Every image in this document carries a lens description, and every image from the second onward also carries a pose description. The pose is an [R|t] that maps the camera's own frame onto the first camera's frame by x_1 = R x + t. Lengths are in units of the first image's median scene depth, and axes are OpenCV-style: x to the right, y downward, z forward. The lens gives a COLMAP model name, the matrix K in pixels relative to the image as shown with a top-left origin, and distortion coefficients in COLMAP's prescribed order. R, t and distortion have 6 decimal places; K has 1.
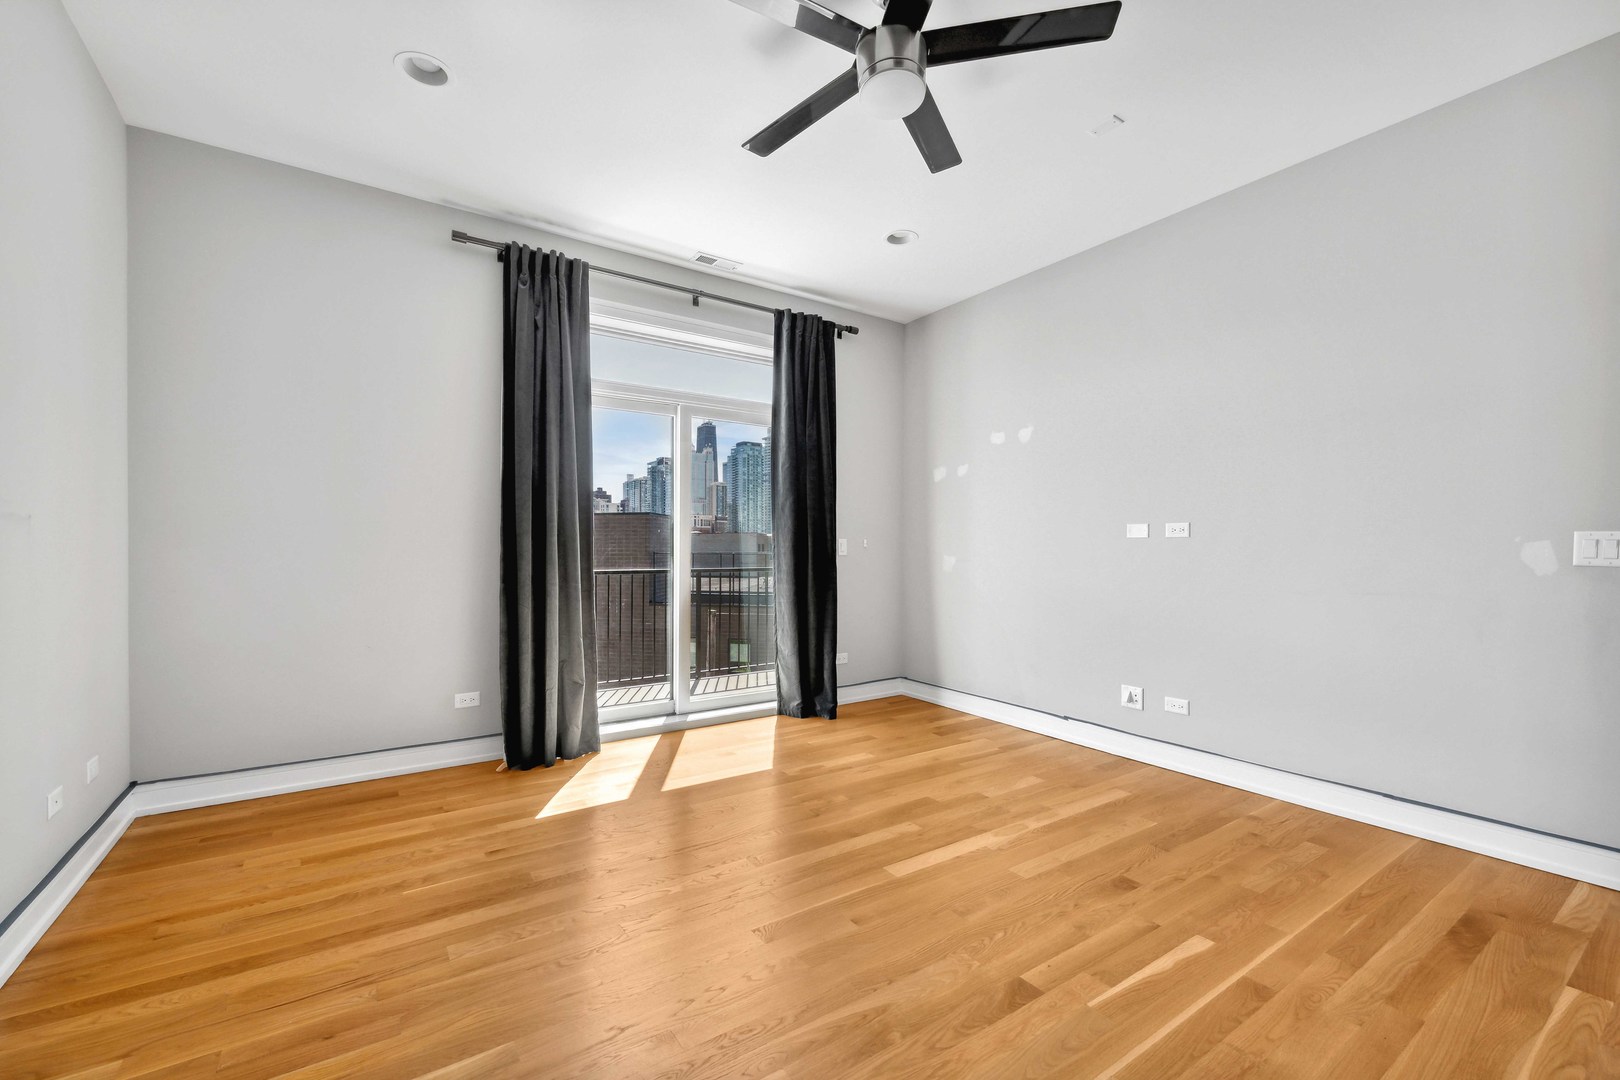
lens RADIAL K [[658.5, 0, 810.9], [0, 658.5, 554.2], [0, 0, 1]] dist [-0.001202, -0.000488]
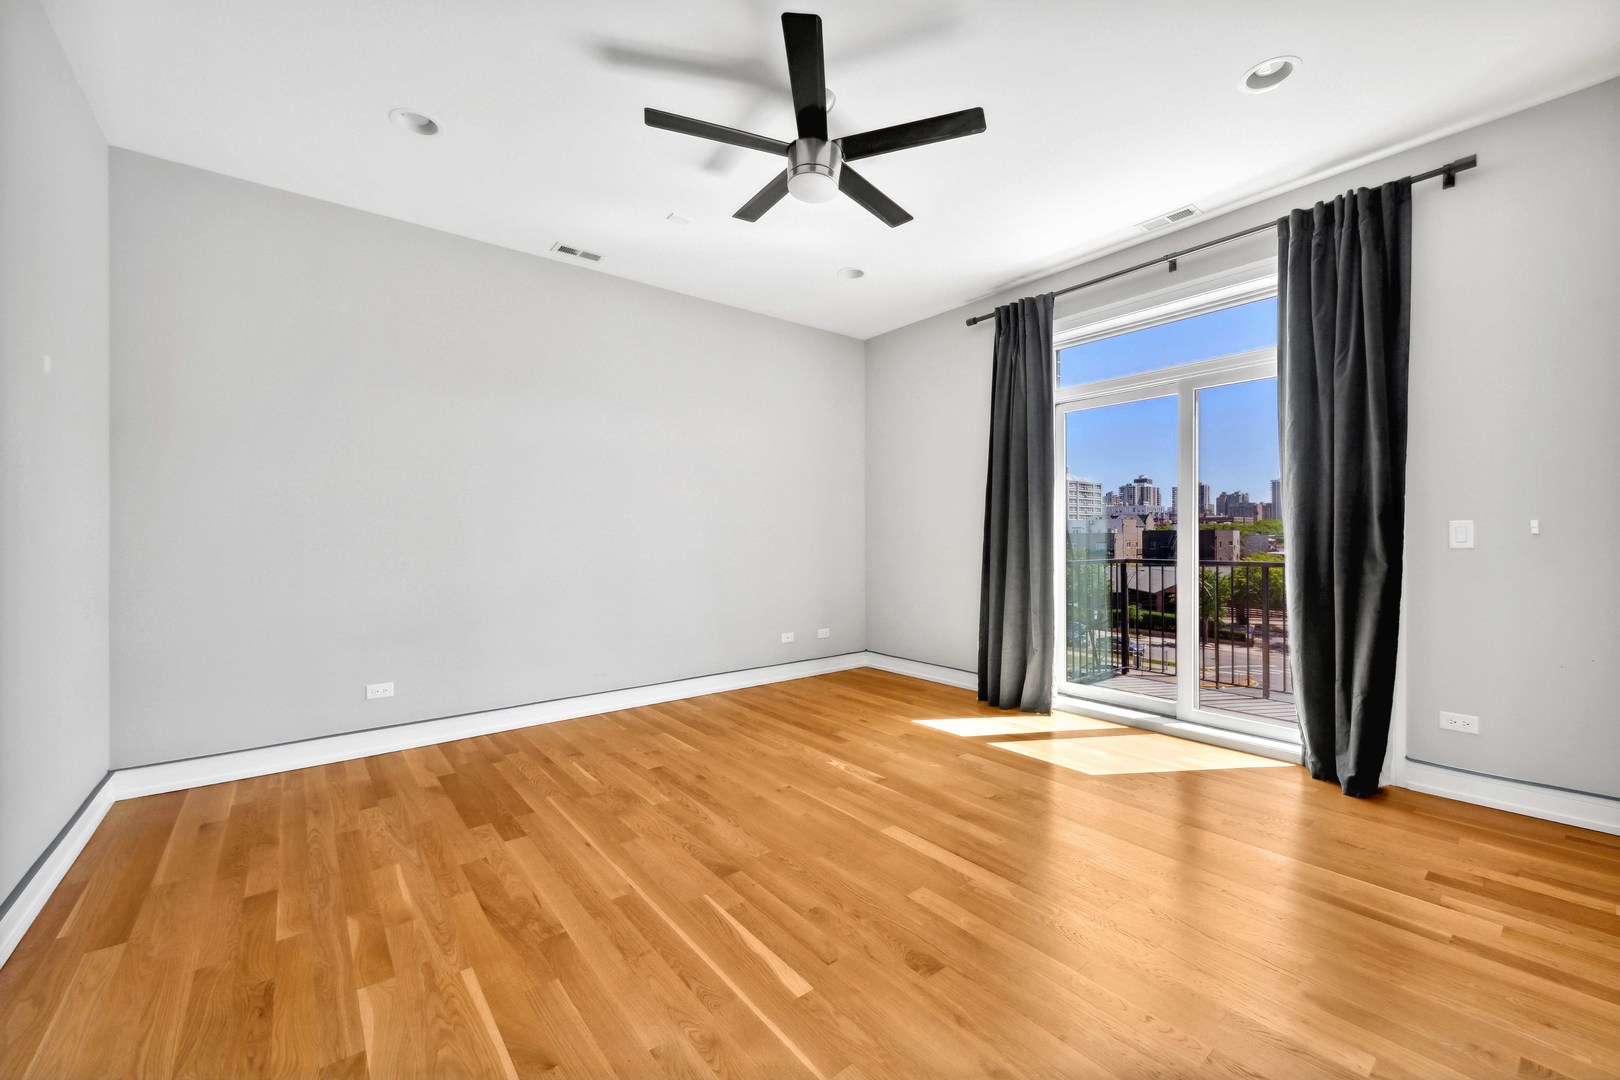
lens RADIAL K [[649.3, 0, 823.8], [0, 649.3, 543.1], [0, 0, 1]] dist [-0.000370, 0.000071]
pose [[0.086798, 0.004649, -0.996215, 0.823923], [-0.004880, 0.999979, 0.004241, -0.004092], [0.996214, 0.004493, 0.086819, 0.539933]]
